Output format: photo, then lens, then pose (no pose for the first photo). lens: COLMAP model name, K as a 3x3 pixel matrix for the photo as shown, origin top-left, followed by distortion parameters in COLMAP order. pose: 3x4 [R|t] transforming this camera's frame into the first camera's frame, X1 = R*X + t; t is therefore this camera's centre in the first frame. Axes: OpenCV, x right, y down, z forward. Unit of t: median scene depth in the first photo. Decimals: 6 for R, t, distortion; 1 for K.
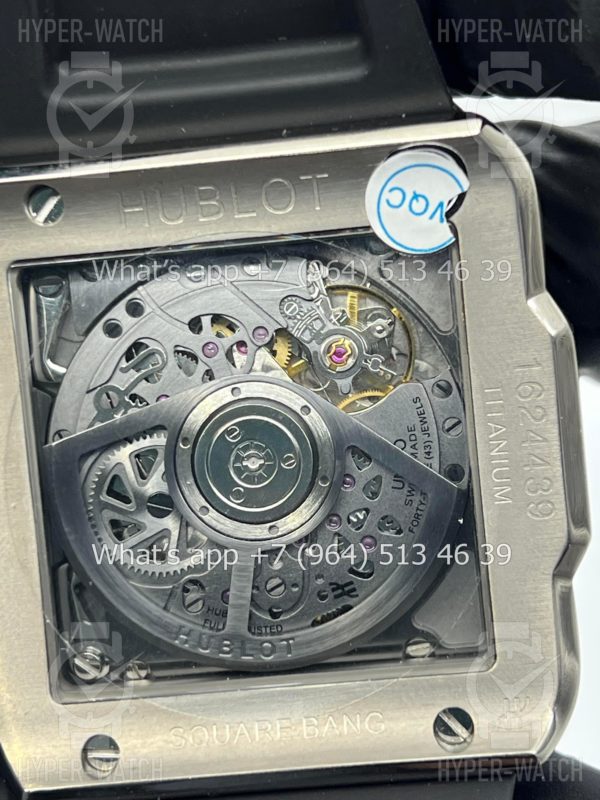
lens RADIAL K [[1889.7, 0, 300.0], [0, 1889.7, 400.0], [0, 0, 1]] dist [0.261979, -1.207255]
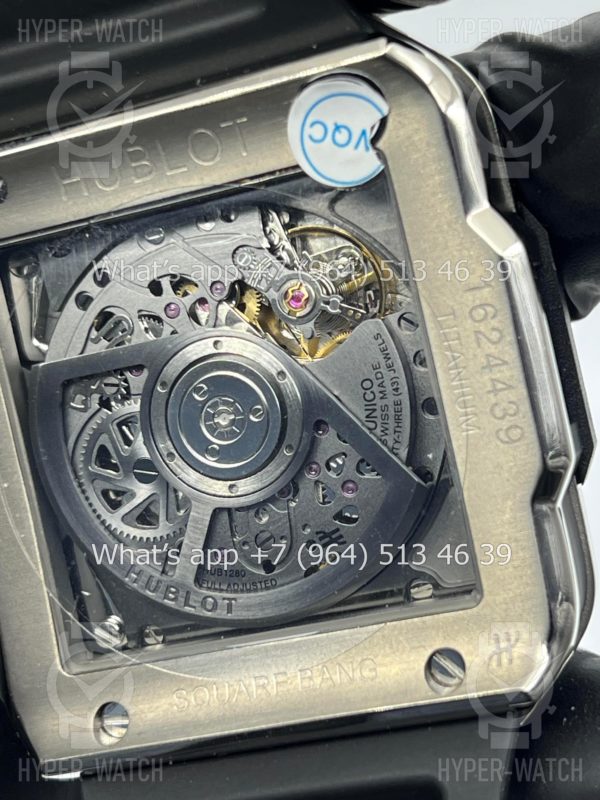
lens RADIAL K [[1889.7, 0, 300.0], [0, 1889.7, 400.0], [0, 0, 1]] dist [0.261979, -1.207255]
pose [[0.965942, -0.108941, -0.234708, 0.248017], [0.113427, 0.993530, 0.005657, 0.022358], [0.232573, -0.032087, 0.972050, 0.048478]]
